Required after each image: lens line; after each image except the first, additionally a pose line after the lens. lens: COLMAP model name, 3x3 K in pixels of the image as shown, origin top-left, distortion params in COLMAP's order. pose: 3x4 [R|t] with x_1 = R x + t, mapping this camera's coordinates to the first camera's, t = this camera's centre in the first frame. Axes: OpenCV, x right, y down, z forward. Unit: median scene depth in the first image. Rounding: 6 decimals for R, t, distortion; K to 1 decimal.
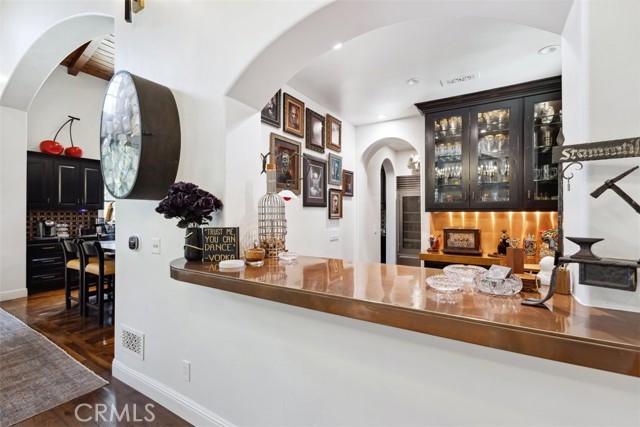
lens RADIAL K [[285.9, 0, 314.2], [0, 285.9, 211.6], [0, 0, 1]] dist [0.007975, -0.002417]
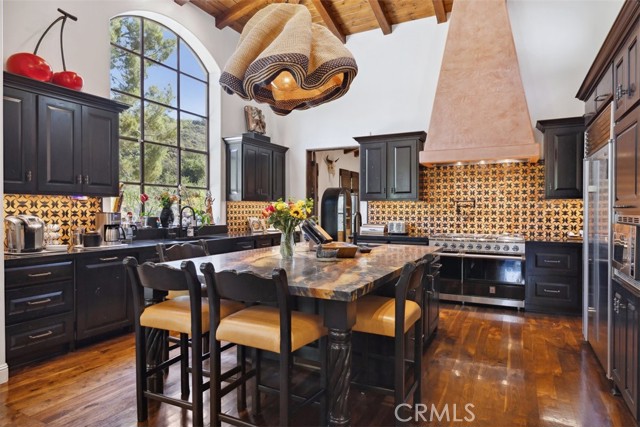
lens RADIAL K [[384.8, 0, 318.8], [0, 384.8, 210.9], [0, 0, 1]] dist [0.004943, 0.000526]
pose [[0.996166, 0.002077, 0.087456, -0.654445], [-0.003064, 0.999933, 0.011154, 0.016051], [-0.087427, -0.011379, 0.996106, 0.403173]]
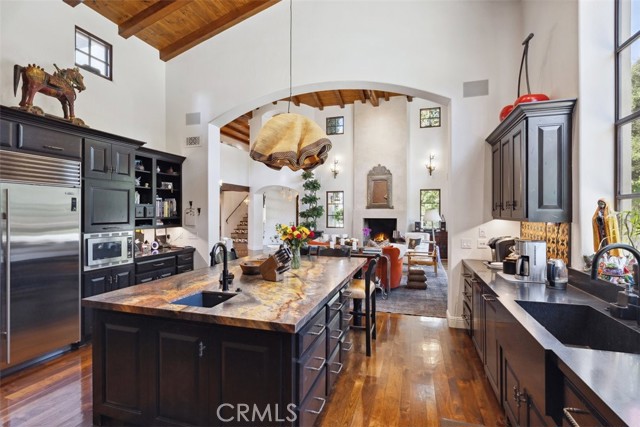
lens RADIAL K [[309.3, 0, 321.2], [0, 309.3, 213.2], [0, 0, 1]] dist [-0.001592, -0.000946]
pose [[-0.964818, 0.000239, -0.262918, -0.492841], [0.001698, 0.999984, -0.005322, -0.025585], [0.262912, -0.005582, -0.964804, 2.062816]]
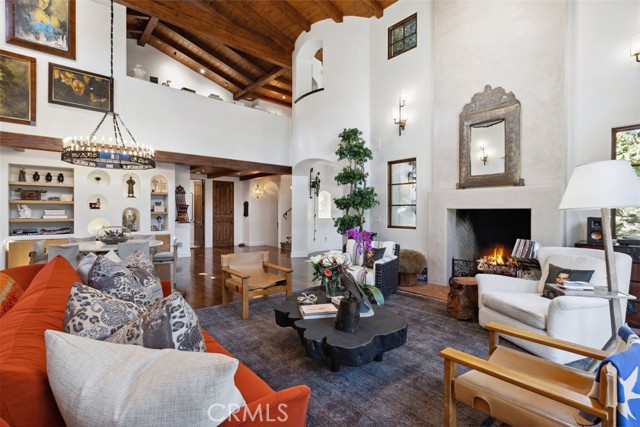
lens RADIAL K [[300.1, 0, 320.1], [0, 300.1, 214.2], [0, 0, 1]] dist [0.000660, -0.001463]
pose [[-0.958228, -0.004920, 0.285962, -1.442945], [-0.004828, 0.999988, 0.001026, 0.028425], [-0.285963, -0.000398, -0.958240, 0.831093]]
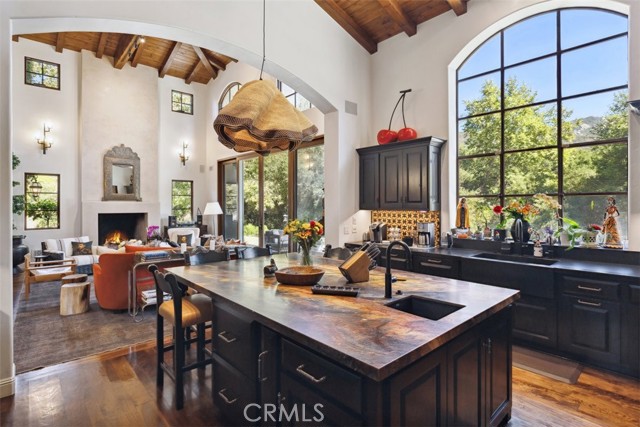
lens RADIAL K [[321.2, 0, 318.5], [0, 321.2, 205.4], [0, 0, 1]] dist [-0.003881, -0.002135]
pose [[-0.266166, 0.002354, -0.963924, 0.080947], [0.010828, 0.999941, -0.000547, -0.031701], [0.963867, -0.010583, -0.266175, 1.443757]]
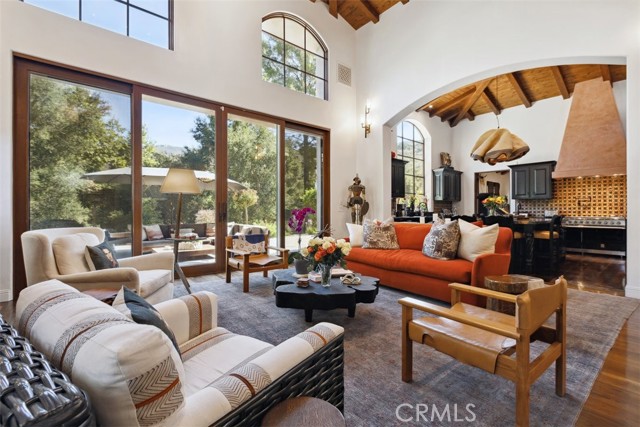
lens RADIAL K [[285.9, 0, 319.2], [0, 285.9, 209.2], [0, 0, 1]] dist [0.007975, -0.002417]
pose [[0.951749, 0.000736, -0.306878, -1.070384], [-0.001106, 0.999999, -0.001030, 0.070683], [0.306877, 0.001319, 0.951748, -0.563872]]
